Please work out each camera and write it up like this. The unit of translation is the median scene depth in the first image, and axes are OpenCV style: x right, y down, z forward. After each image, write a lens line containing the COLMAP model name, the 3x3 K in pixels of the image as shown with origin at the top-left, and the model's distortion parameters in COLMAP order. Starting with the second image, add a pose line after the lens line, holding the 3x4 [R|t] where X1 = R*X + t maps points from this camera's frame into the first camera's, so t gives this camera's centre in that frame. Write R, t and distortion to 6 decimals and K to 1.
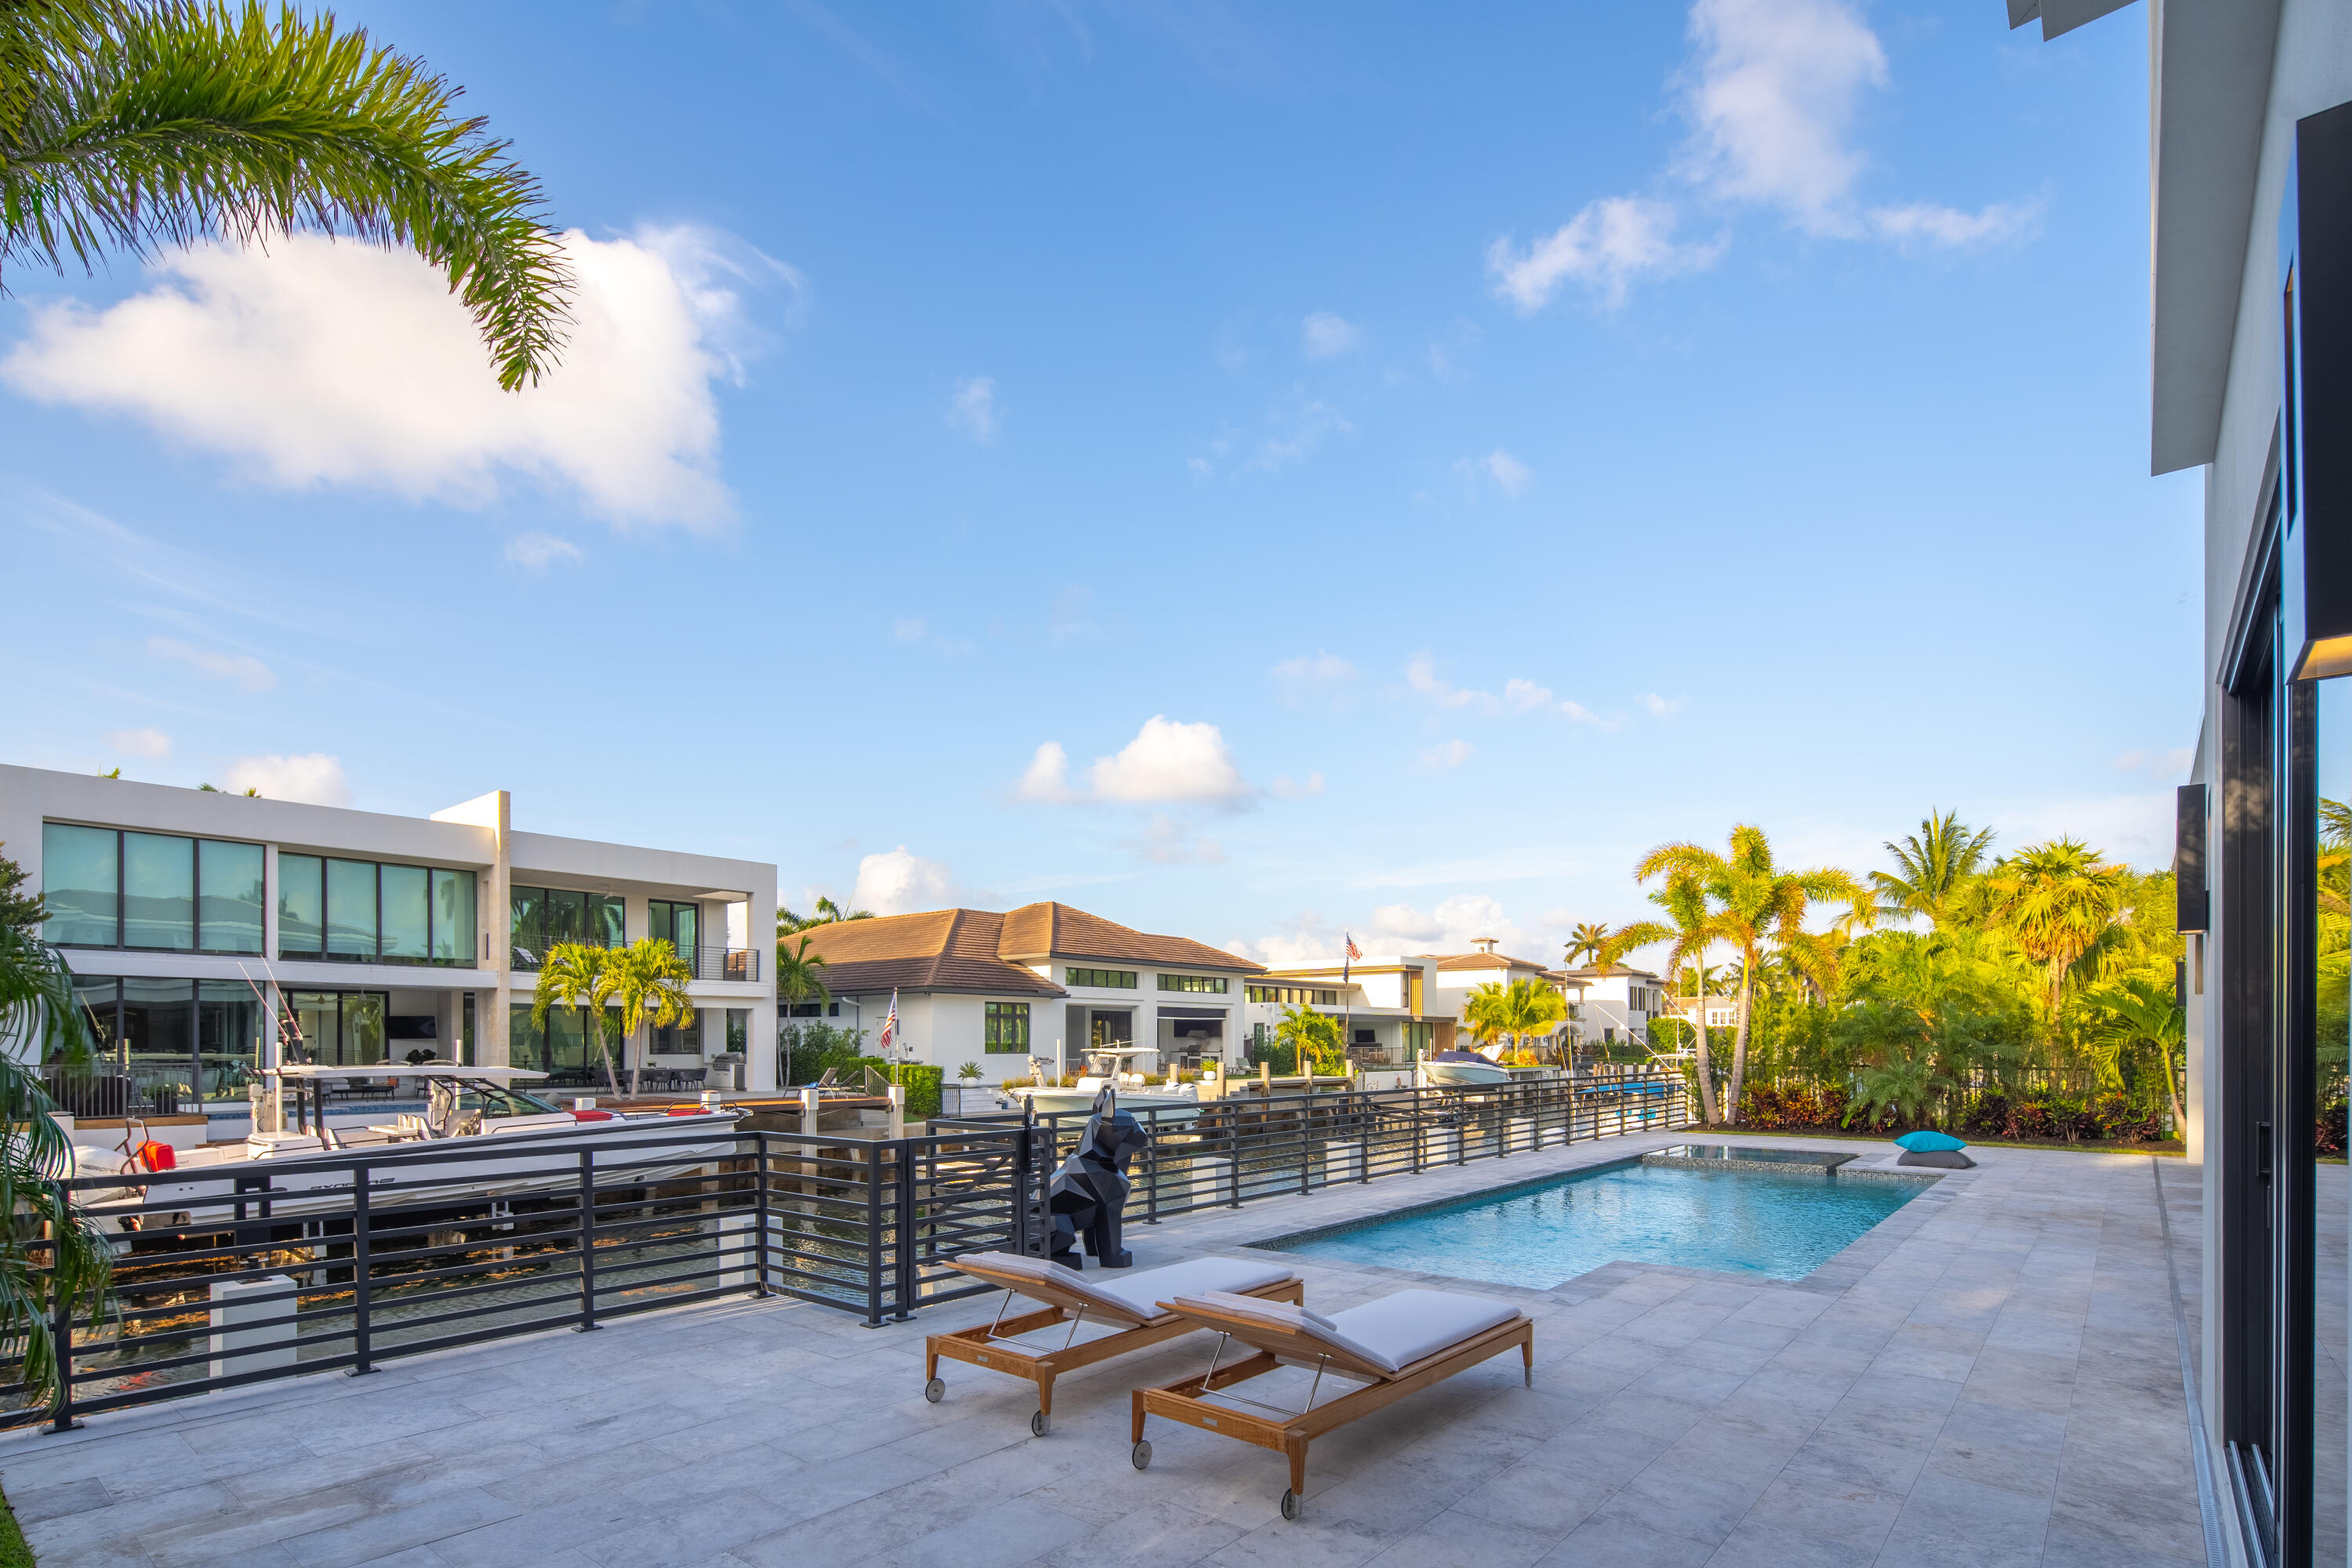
lens RADIAL K [[1146.7, 0, 1148.3], [0, 1146.7, 1044.9], [0, 0, 1]] dist [0.009169, -0.005066]
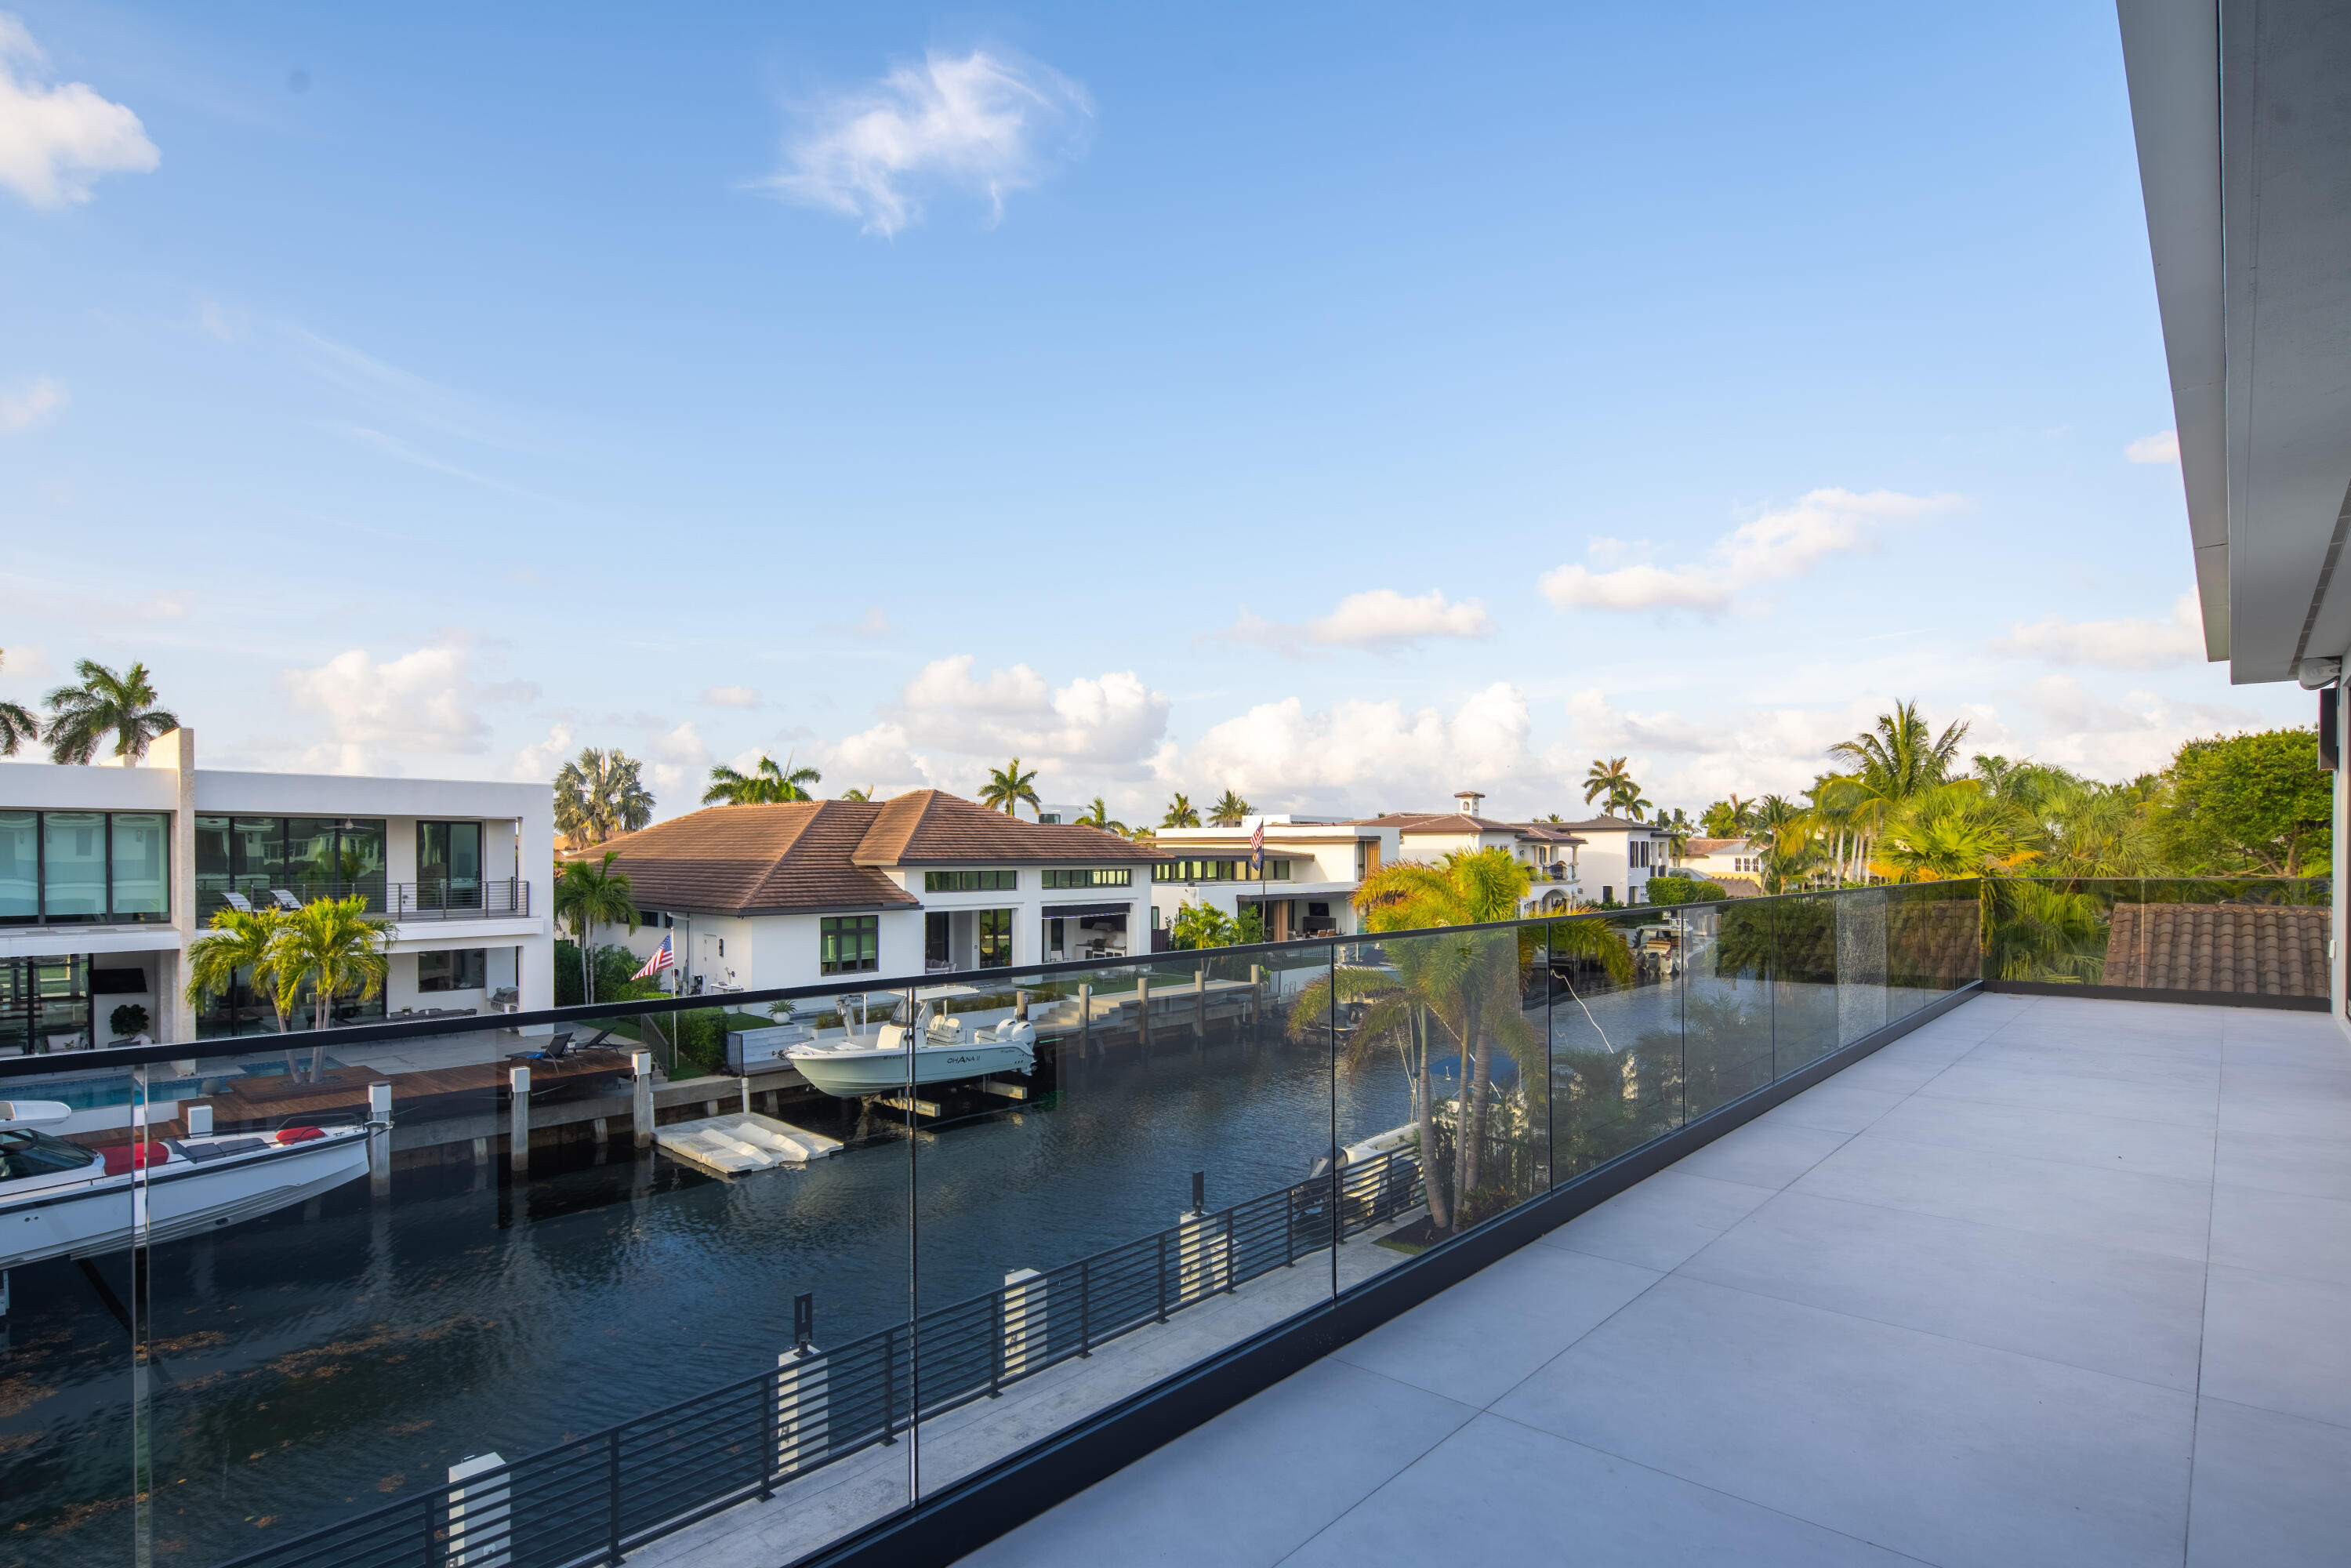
lens RADIAL K [[1146.2, 0, 1151.4], [0, 1146.2, 868.4], [0, 0, 1]] dist [0.009169, -0.005066]
pose [[0.998993, 0.001537, -0.044842, 0.178186], [-0.001026, 0.999935, 0.011398, -0.097602], [0.044856, -0.011341, 0.998929, 0.116656]]
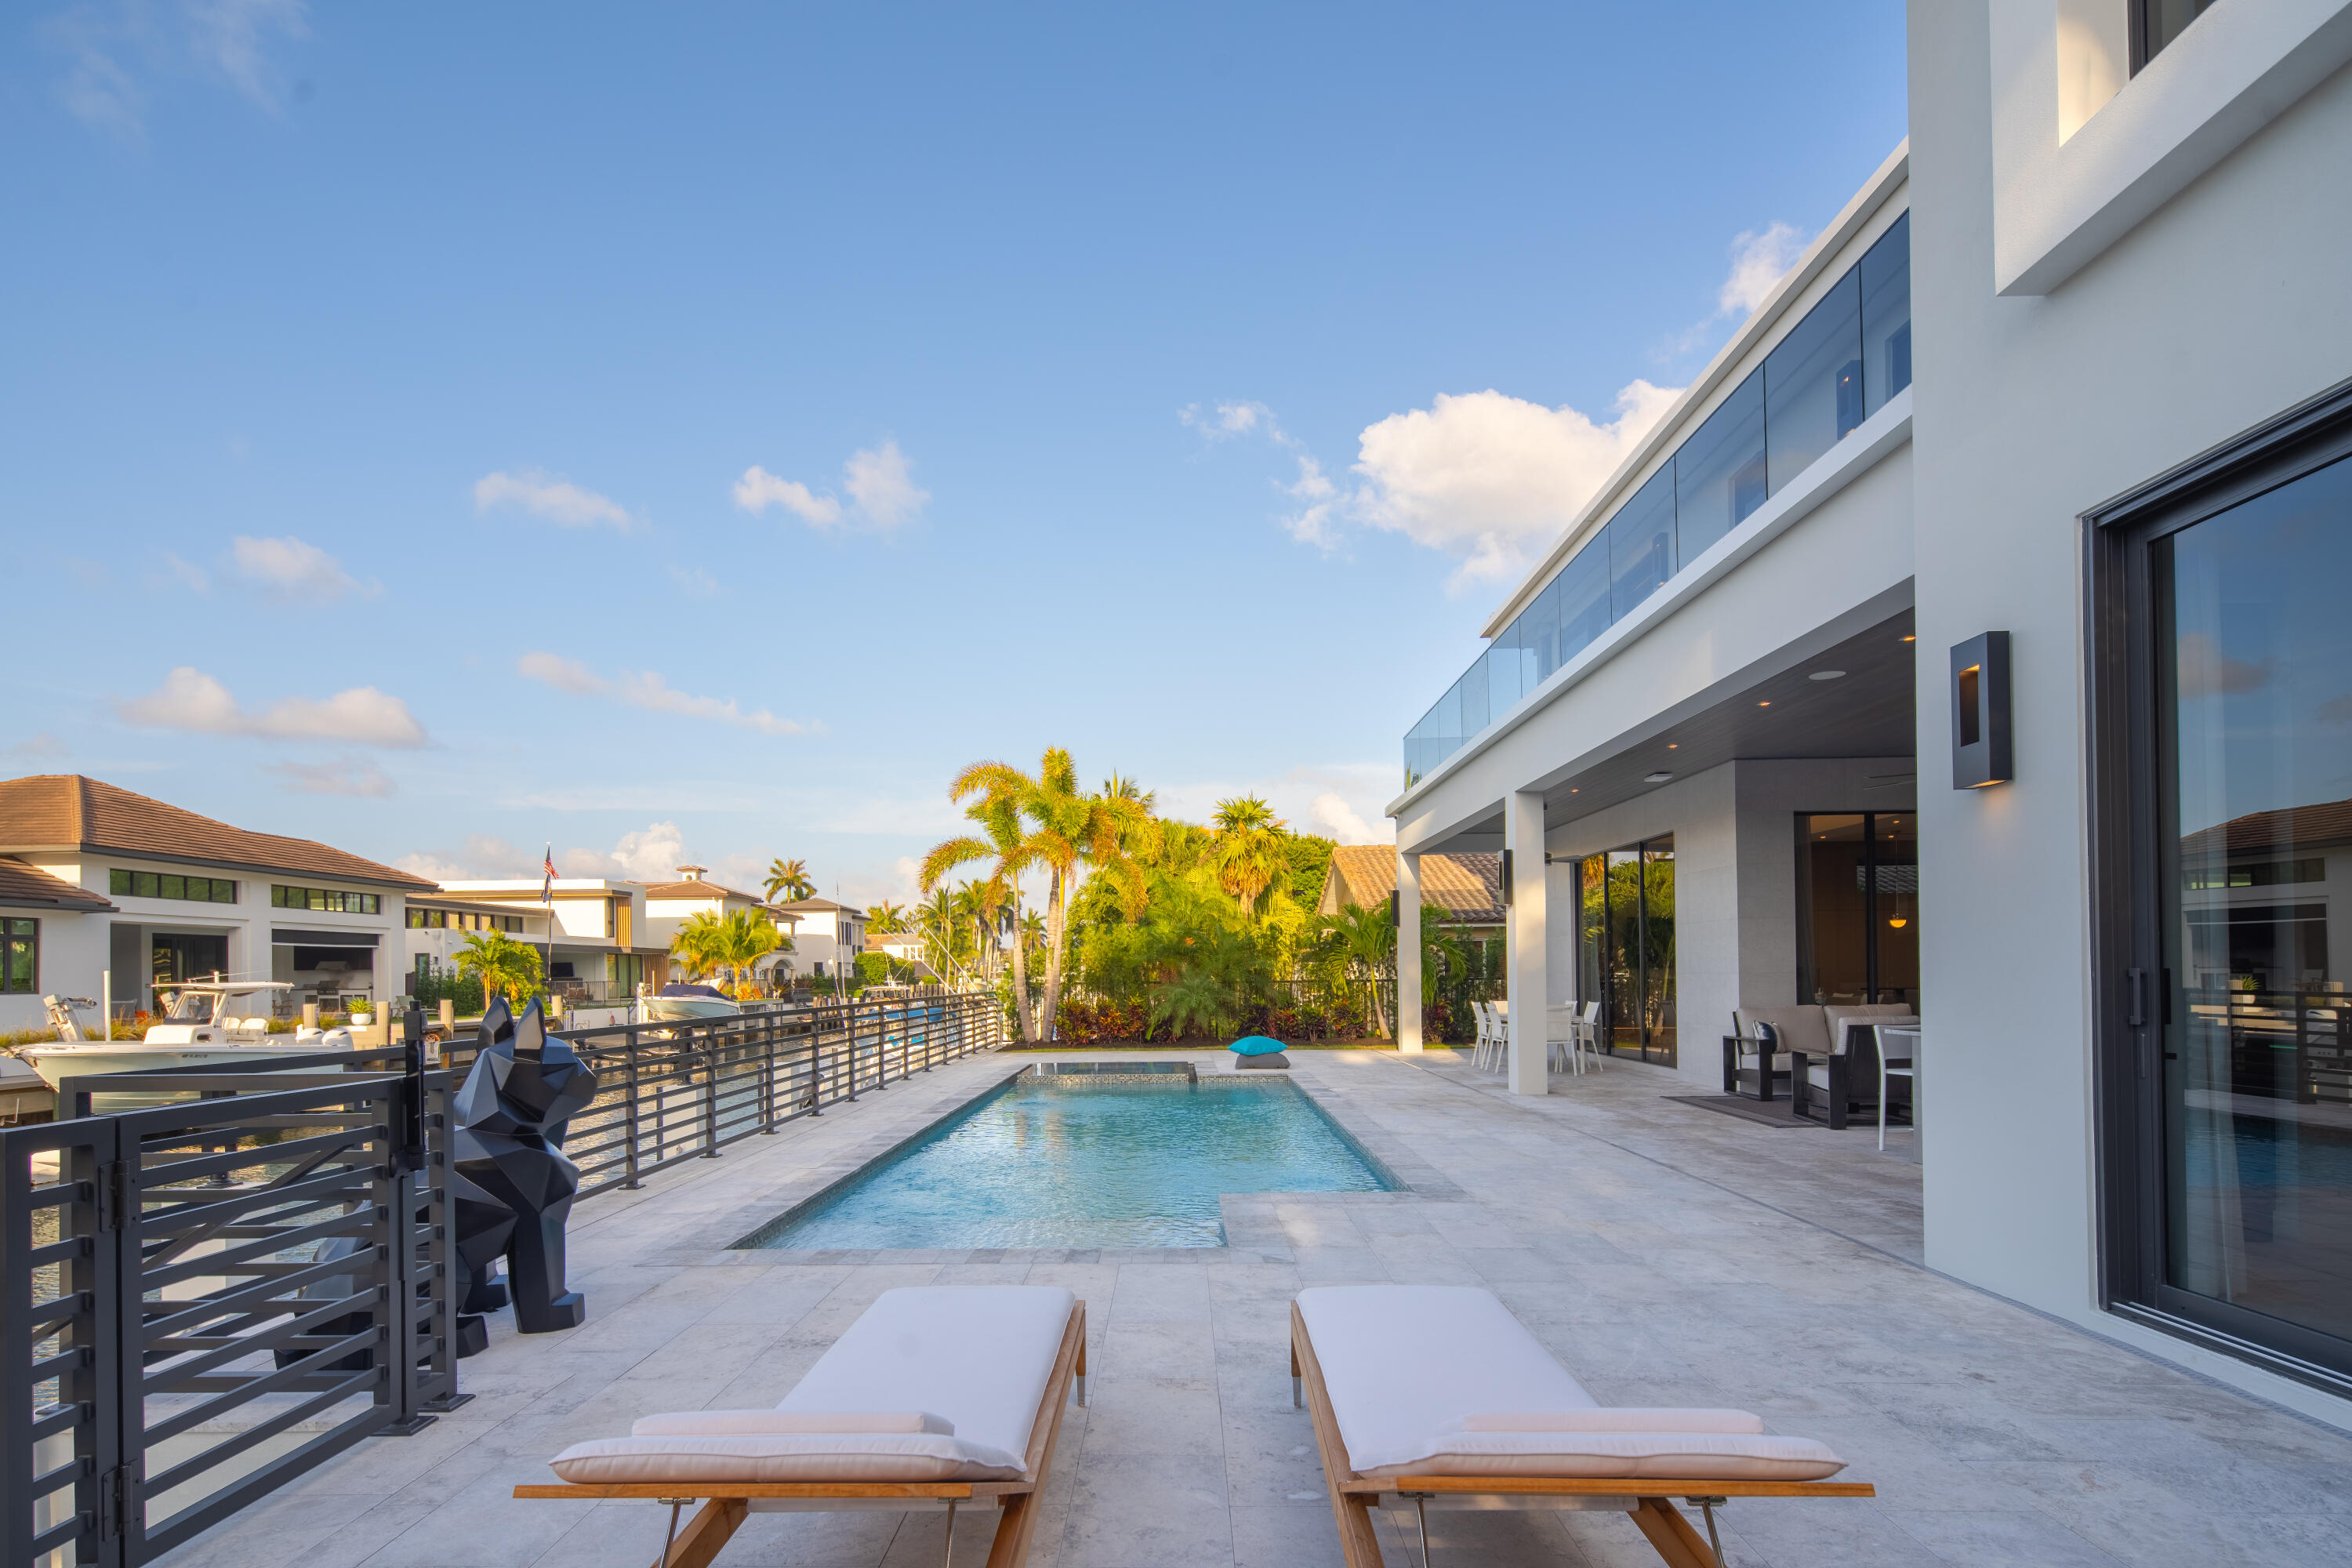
lens RADIAL K [[1146.7, 0, 1149.5], [0, 1146.7, 960.6], [0, 0, 1]] dist [0.009169, -0.005066]
pose [[0.774312, 0.000033, 0.632804, -0.030763], [0.012144, 0.999815, -0.014911, 0.006771], [-0.632687, 0.019230, 0.774168, 0.081964]]
